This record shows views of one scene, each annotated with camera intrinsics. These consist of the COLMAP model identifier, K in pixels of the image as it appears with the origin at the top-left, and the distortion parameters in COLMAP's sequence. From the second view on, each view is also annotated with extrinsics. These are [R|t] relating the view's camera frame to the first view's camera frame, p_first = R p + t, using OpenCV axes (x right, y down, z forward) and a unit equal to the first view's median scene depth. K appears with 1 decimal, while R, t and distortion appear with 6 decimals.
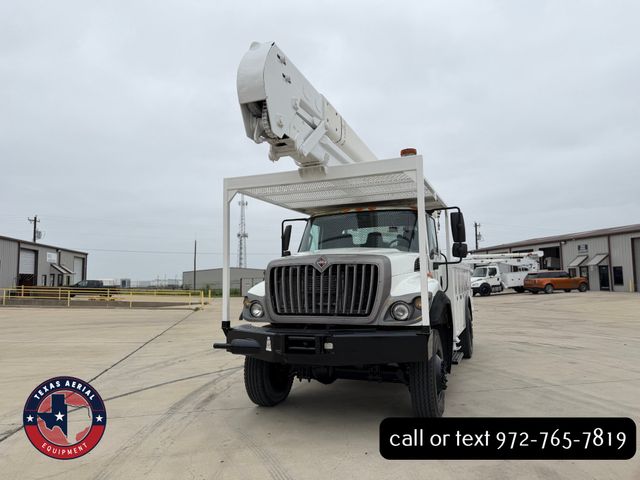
lens RADIAL K [[449.9, 0, 319.4], [0, 449.9, 234.7], [0, 0, 1]] dist [0.081915, -0.105256]
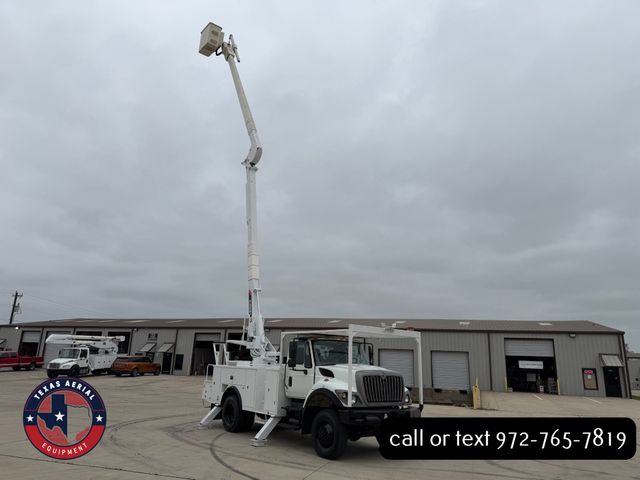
lens RADIAL K [[449.9, 0, 322.1], [0, 449.9, 236.8], [0, 0, 1]] dist [0.081915, -0.105256]
pose [[0.485429, 0.266199, 0.832765, -1.319733], [-0.131721, 0.963915, -0.231340, -0.019934], [-0.864296, 0.002607, 0.502976, 0.124399]]
